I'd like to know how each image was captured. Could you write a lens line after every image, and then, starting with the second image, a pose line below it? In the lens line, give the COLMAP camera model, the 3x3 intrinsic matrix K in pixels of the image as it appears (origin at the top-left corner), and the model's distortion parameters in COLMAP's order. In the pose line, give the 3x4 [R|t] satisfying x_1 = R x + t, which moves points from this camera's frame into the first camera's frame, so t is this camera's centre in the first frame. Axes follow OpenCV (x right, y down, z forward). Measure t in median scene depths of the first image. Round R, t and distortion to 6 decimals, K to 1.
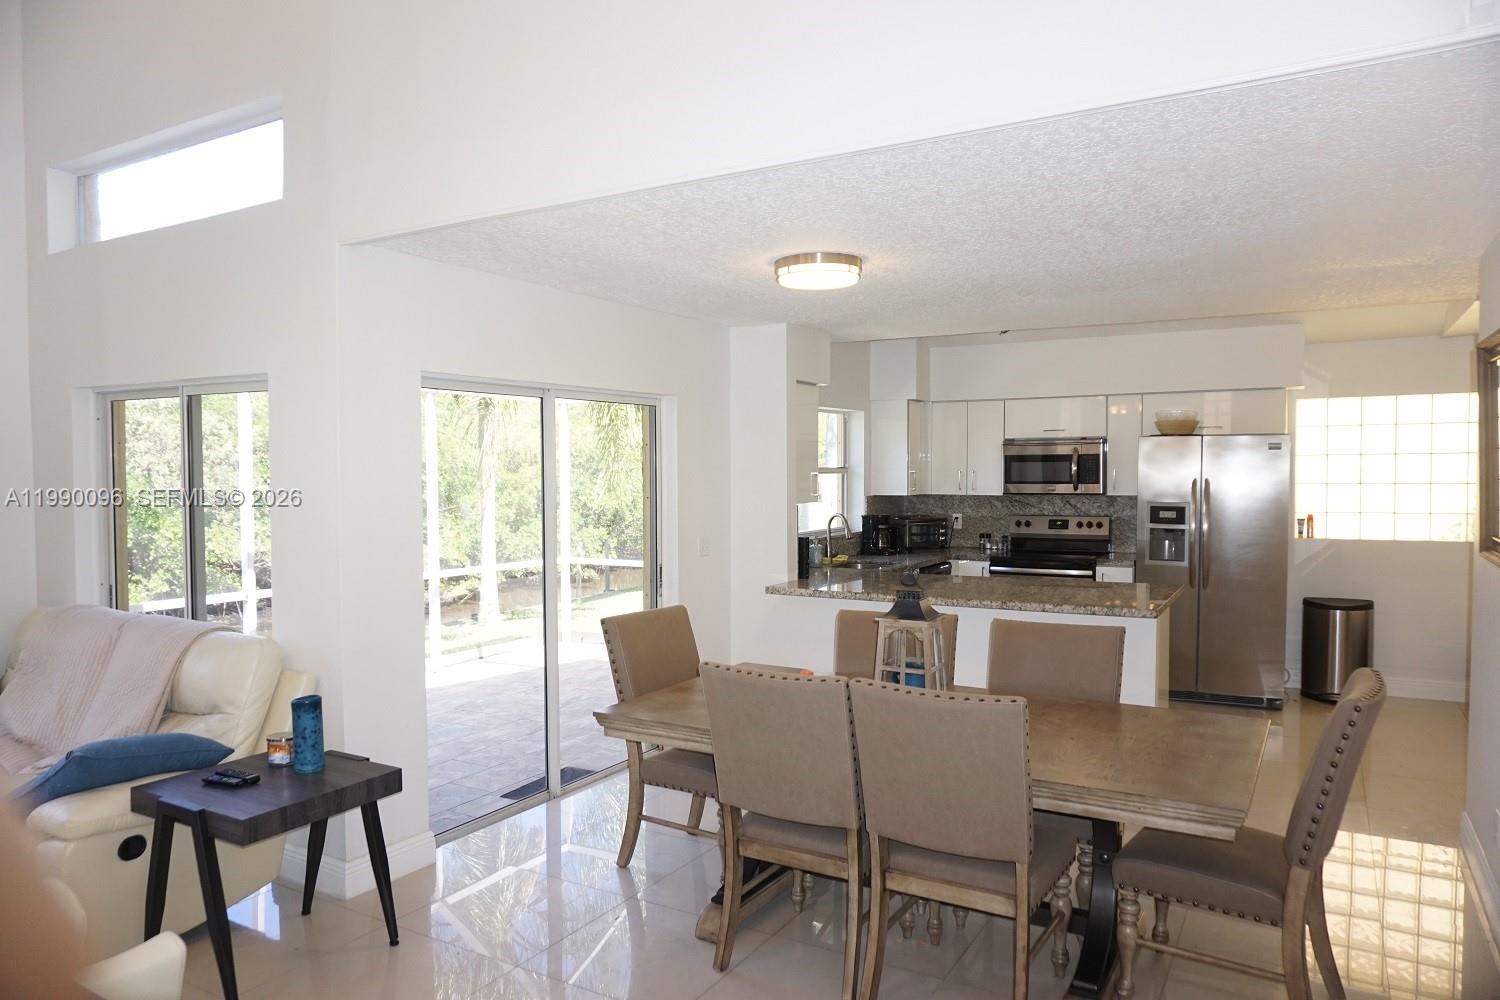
lens RADIAL K [[997.4, 0, 746.1], [0, 997.4, 503.3], [0, 0, 1]] dist [-0.057448, 0.031609]
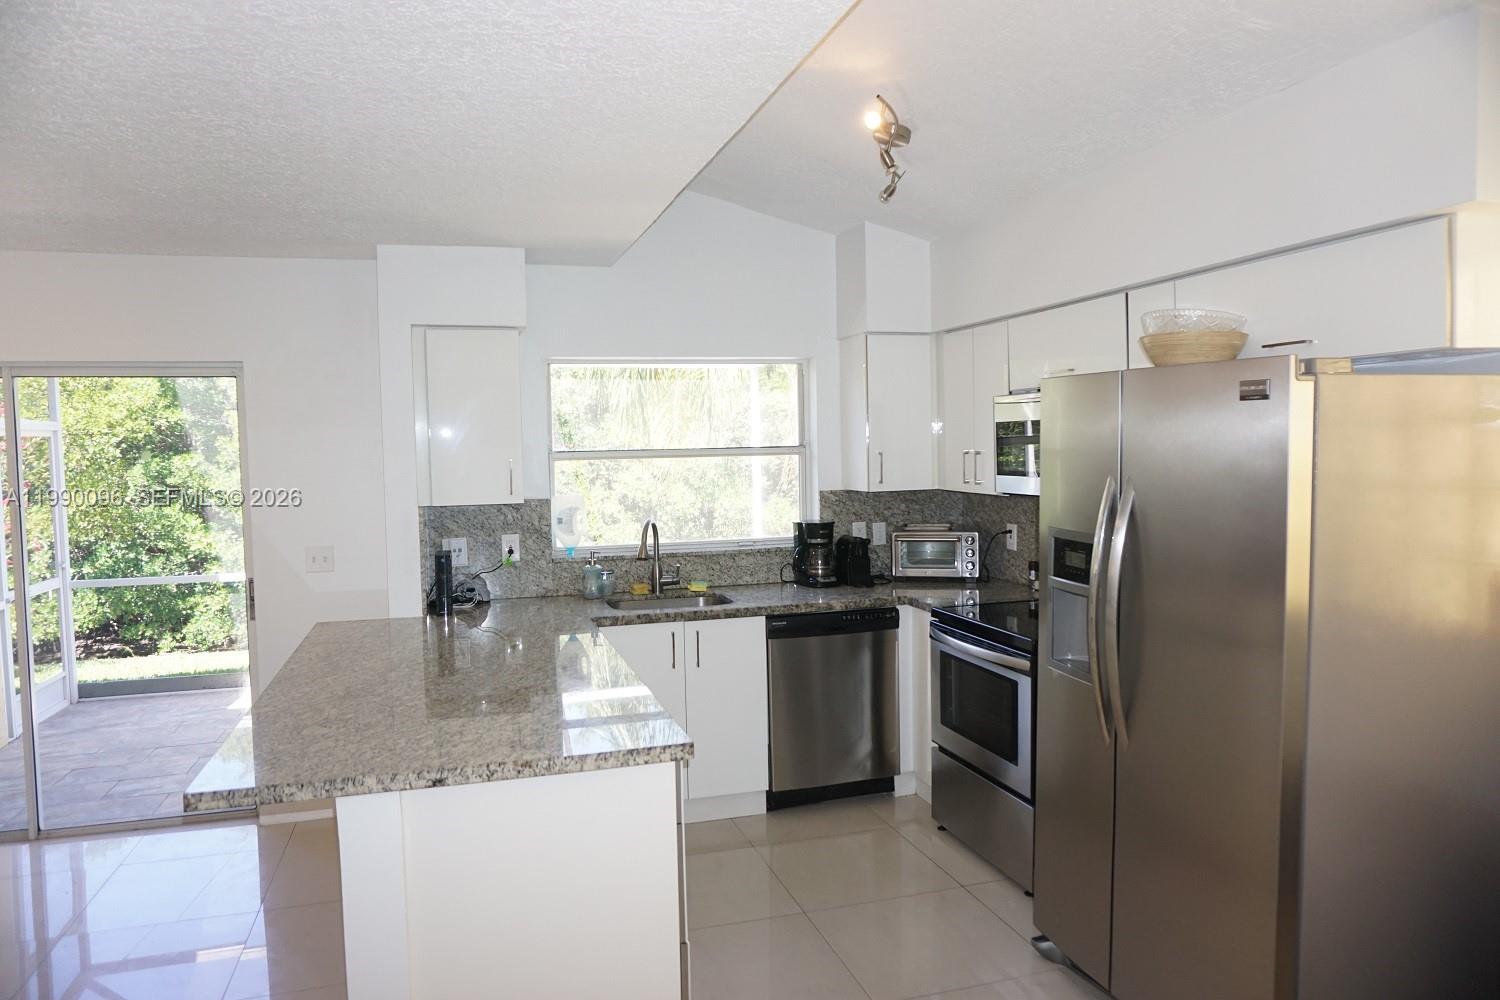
lens RADIAL K [[997.4, 0, 760.4], [0, 997.4, 510.2], [0, 0, 1]] dist [-0.057448, 0.031609]
pose [[0.736994, 0.038380, -0.674809, 0.554867], [-0.009572, 0.998879, 0.046357, -0.025607], [0.675832, -0.027706, 0.736535, 0.536051]]
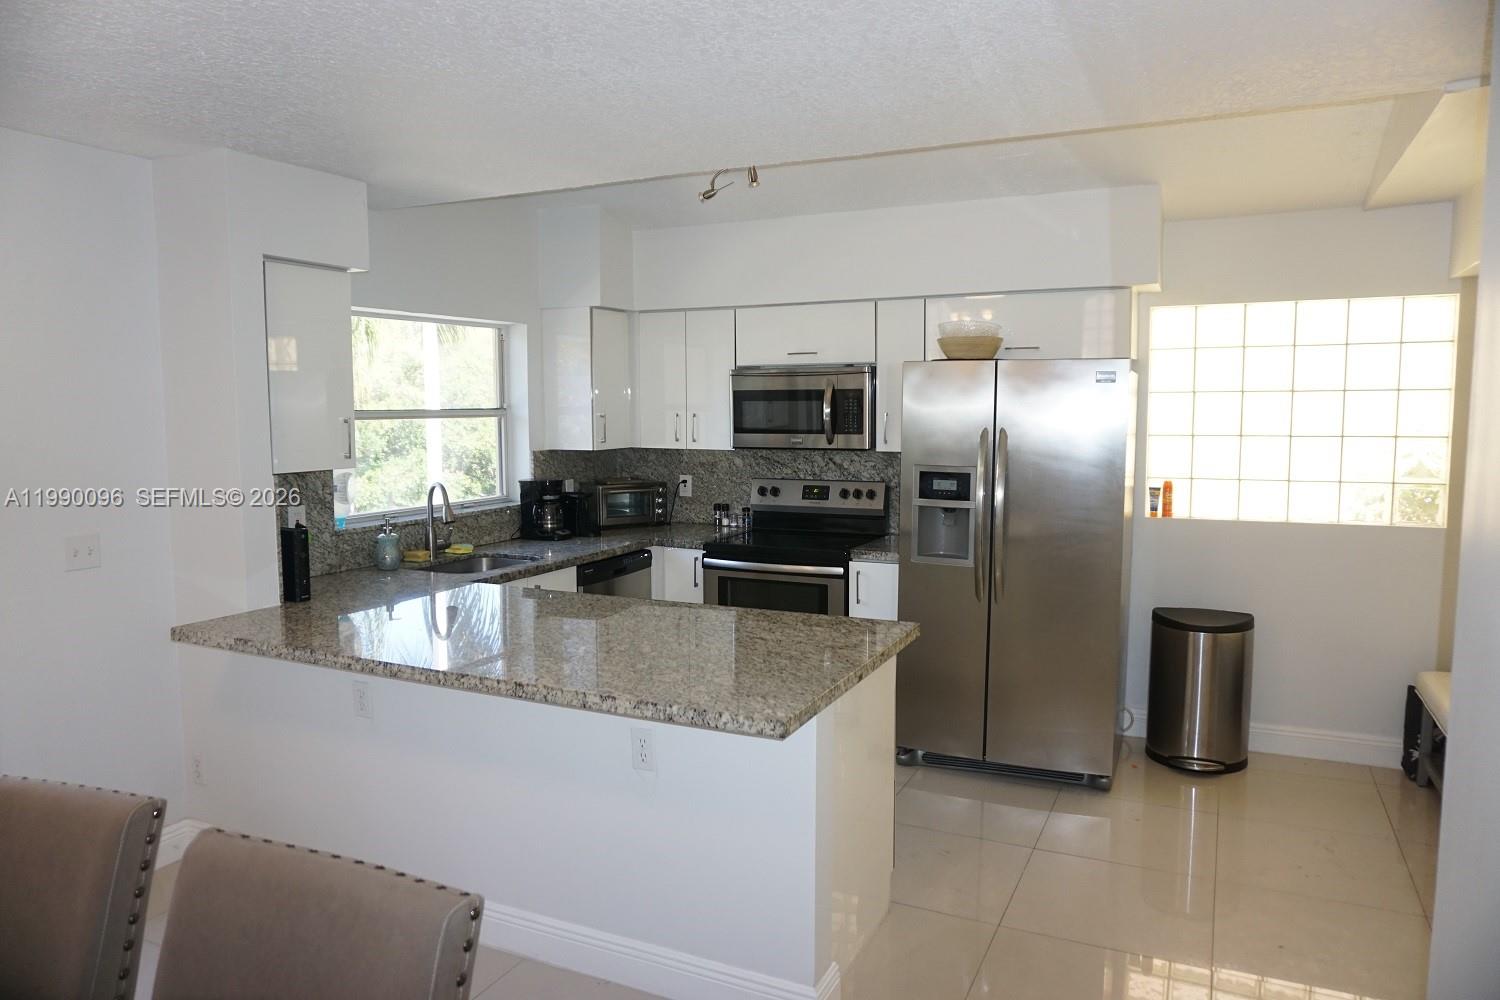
lens RADIAL K [[997.4, 0, 753.4], [0, 997.4, 498.5], [0, 0, 1]] dist [-0.057448, 0.031609]
pose [[0.996456, -0.004450, 0.083995, 0.225667], [-0.000354, 0.998369, 0.057093, -0.014672], [-0.084112, -0.056921, 0.994829, 0.337108]]
